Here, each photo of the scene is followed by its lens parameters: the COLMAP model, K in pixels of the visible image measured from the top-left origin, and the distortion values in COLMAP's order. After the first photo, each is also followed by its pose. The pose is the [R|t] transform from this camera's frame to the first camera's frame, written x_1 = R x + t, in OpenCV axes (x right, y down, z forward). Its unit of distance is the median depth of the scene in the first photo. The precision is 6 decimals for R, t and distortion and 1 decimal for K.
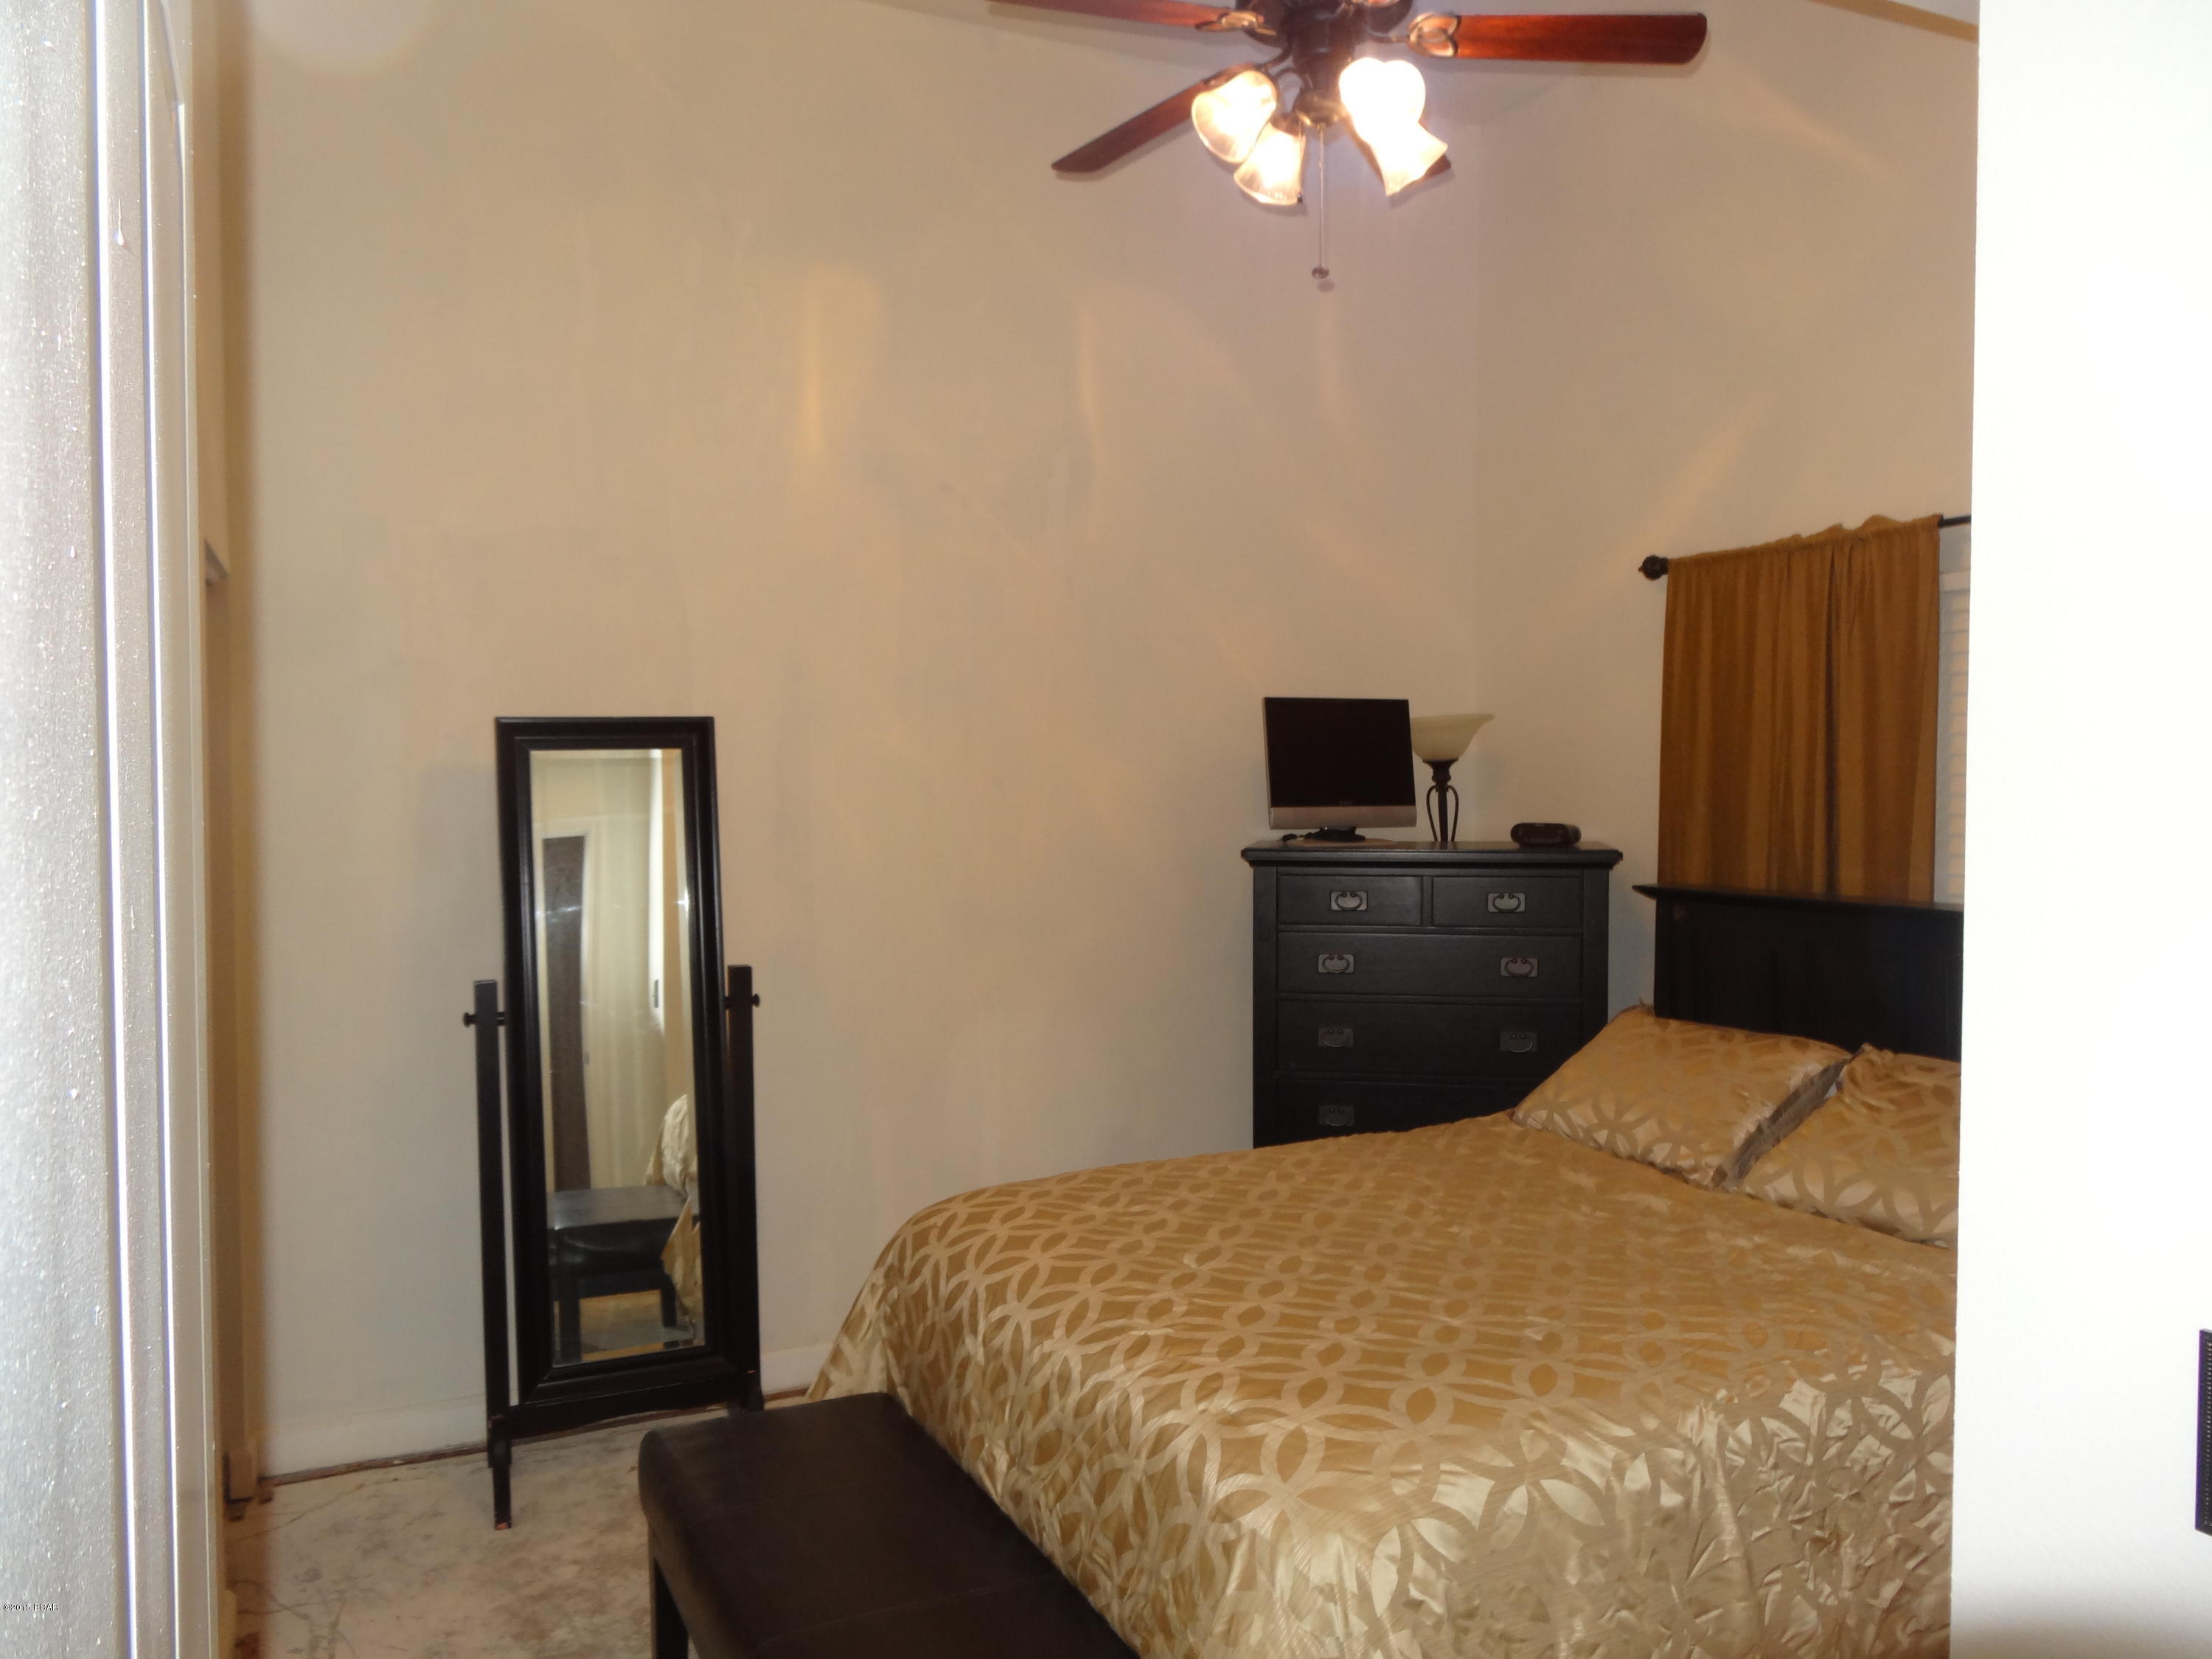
lens RADIAL K [[1632.5, 0, 1106.0], [0, 1632.5, 829.5], [0, 0, 1]] dist [0.000120, 0.001349]
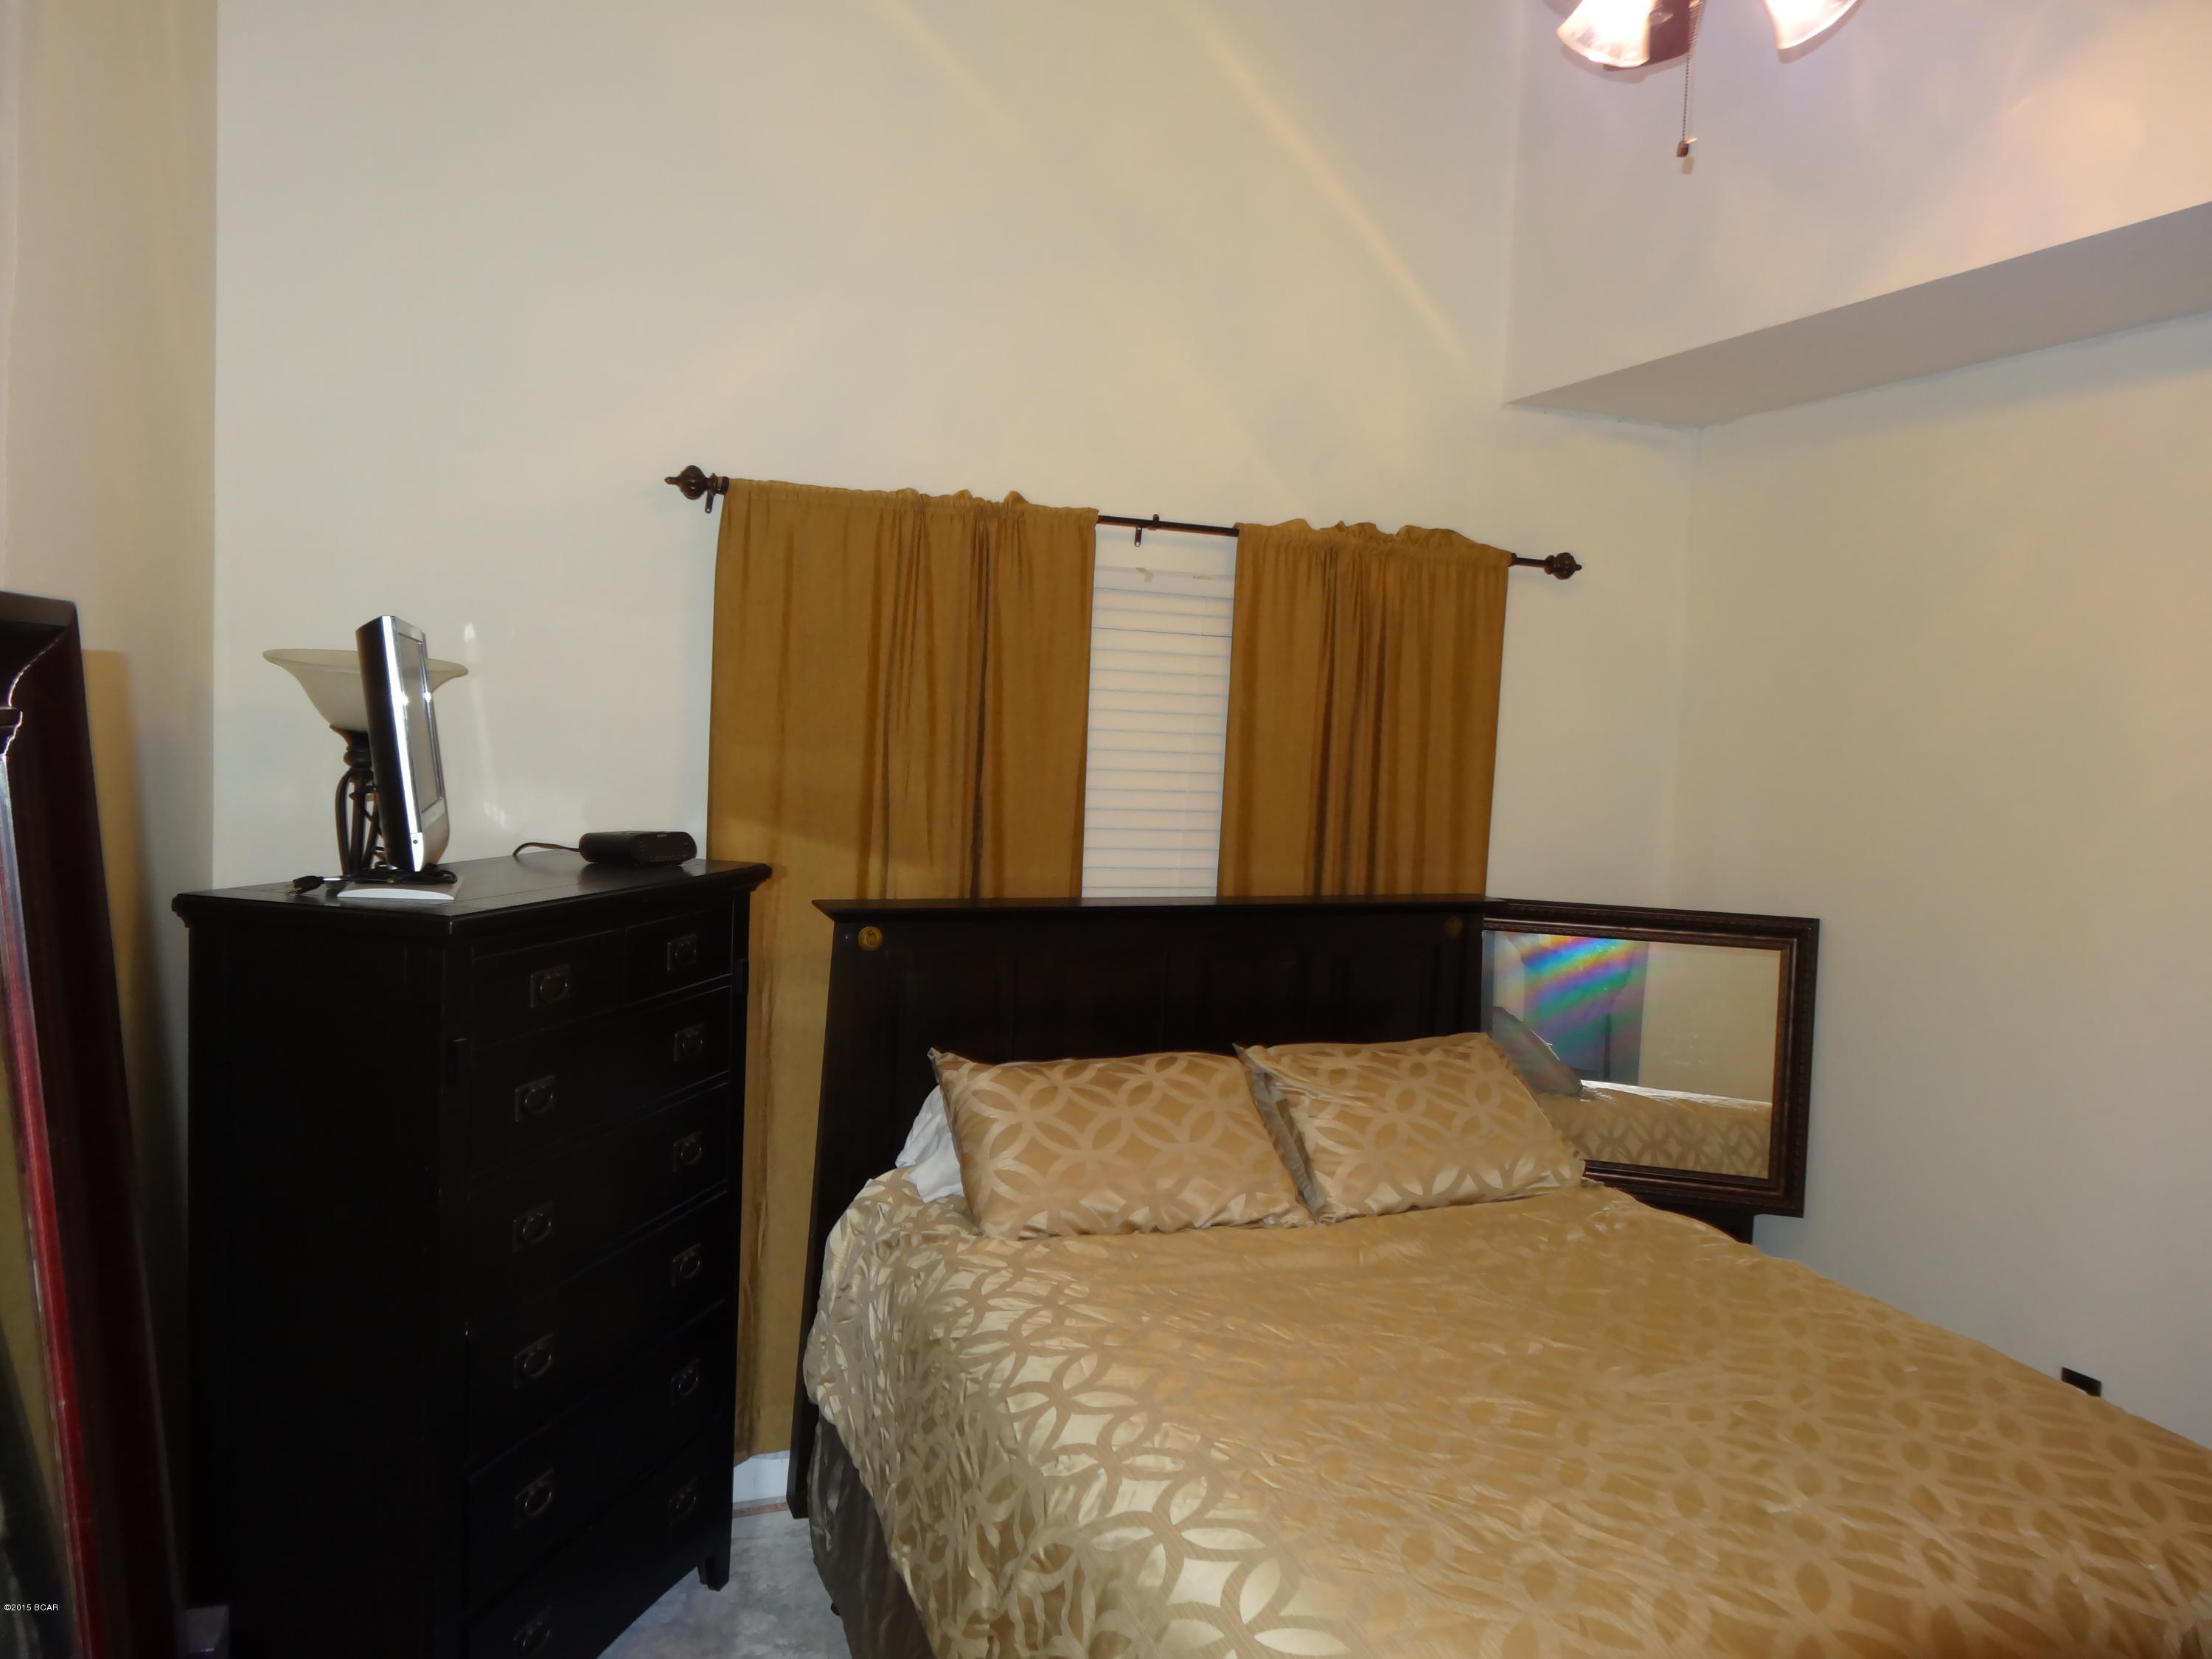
lens RADIAL K [[1632.5, 0, 1106.0], [0, 1632.5, 829.5], [0, 0, 1]] dist [0.000120, 0.001349]
pose [[0.120449, -0.032381, 0.992191, -0.424710], [0.015044, 0.999413, 0.030790, -0.024144], [-0.992606, 0.011217, 0.120865, 0.787856]]
